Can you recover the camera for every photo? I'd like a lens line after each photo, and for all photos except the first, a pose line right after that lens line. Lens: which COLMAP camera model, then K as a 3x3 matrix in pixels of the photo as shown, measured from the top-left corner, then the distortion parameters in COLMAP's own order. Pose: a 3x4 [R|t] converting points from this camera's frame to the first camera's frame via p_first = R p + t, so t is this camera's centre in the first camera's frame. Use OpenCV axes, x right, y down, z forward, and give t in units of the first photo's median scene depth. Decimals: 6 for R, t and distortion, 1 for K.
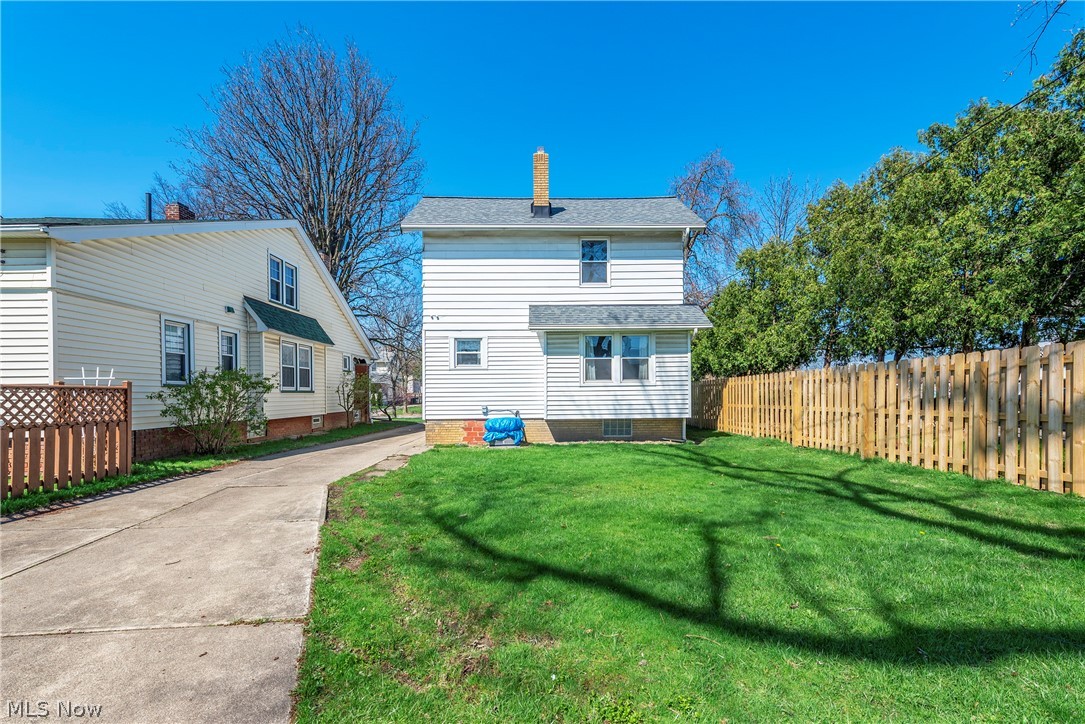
lens RADIAL K [[483.6, 0, 538.8], [0, 483.6, 392.1], [0, 0, 1]] dist [0.008798, -0.001537]
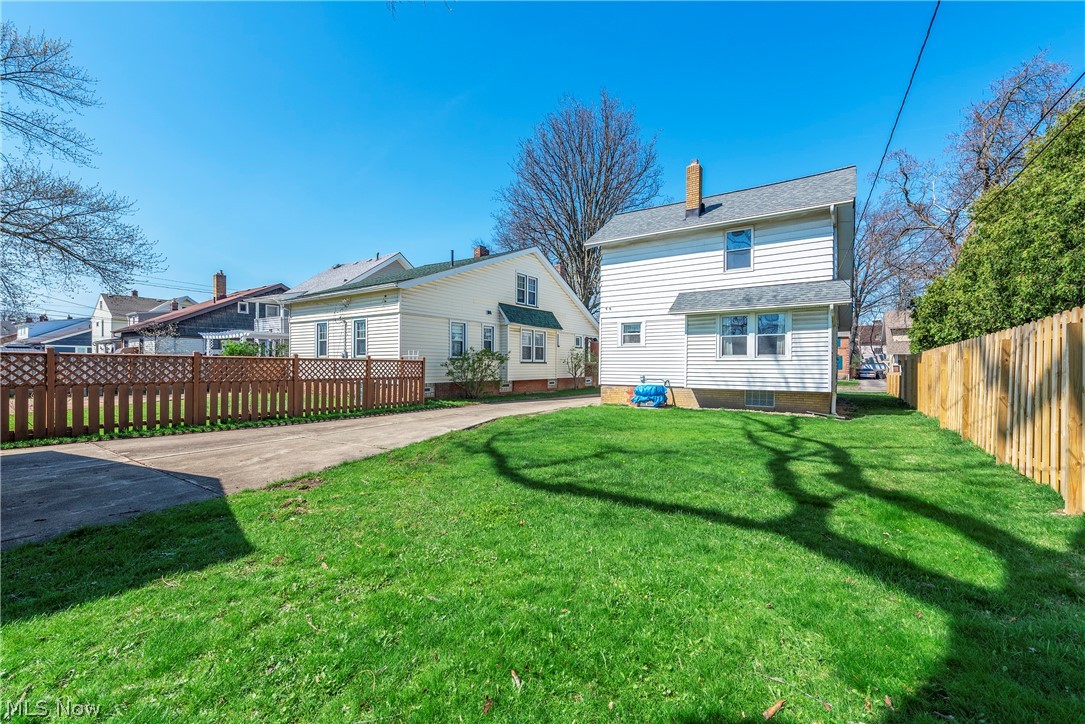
lens RADIAL K [[443.2, 0, 533.6], [0, 443.2, 364.7], [0, 0, 1]] dist [0.002056, -0.001152]
pose [[0.811166, 0.011274, -0.584708, 0.350460], [-0.008438, 0.999936, 0.007574, -0.006355], [0.584756, -0.001210, 0.811209, -0.121301]]
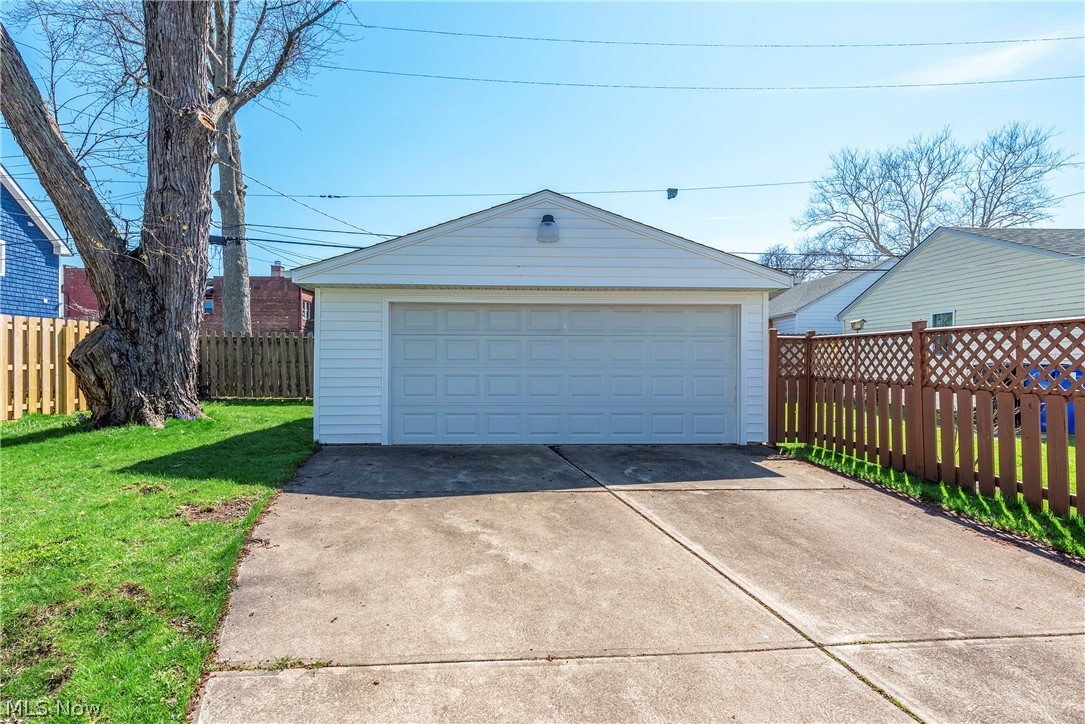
lens RADIAL K [[530.9, 0, 537.4], [0, 530.9, 360.0], [0, 0, 1]] dist [0.010595, -0.000729]
pose [[-0.999536, 0.007352, -0.029550, -0.203342], [0.007474, 0.999964, -0.004036, 0.012206], [0.029520, -0.004255, -0.999555, 0.391350]]
